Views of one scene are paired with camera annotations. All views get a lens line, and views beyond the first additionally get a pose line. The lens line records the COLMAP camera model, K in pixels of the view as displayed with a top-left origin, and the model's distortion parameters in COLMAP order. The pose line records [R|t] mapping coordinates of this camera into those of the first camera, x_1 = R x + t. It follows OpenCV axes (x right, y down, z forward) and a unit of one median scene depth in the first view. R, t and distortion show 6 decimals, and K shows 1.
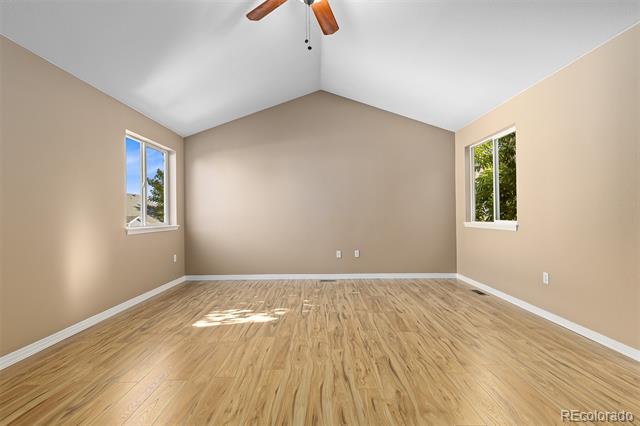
lens RADIAL K [[294.8, 0, 318.6], [0, 294.8, 214.6], [0, 0, 1]] dist [0.009473, -0.000891]
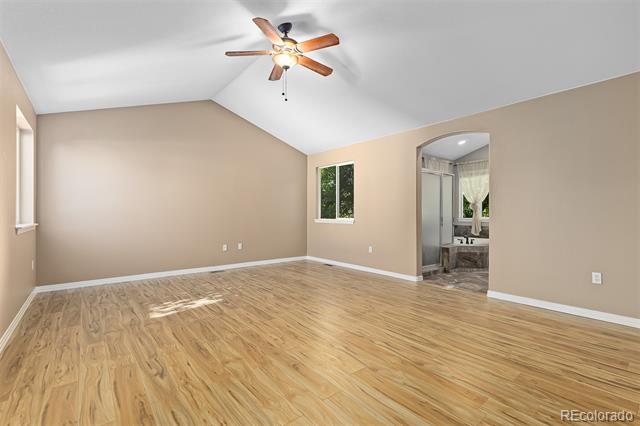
lens RADIAL K [[294.8, 0, 318.9], [0, 294.8, 213.5], [0, 0, 1]] dist [0.009473, -0.000891]
pose [[0.768649, 0.011215, 0.639572, -0.550019], [-0.009467, 0.999936, -0.006157, 0.007744], [-0.639600, -0.001322, 0.768706, -0.156859]]
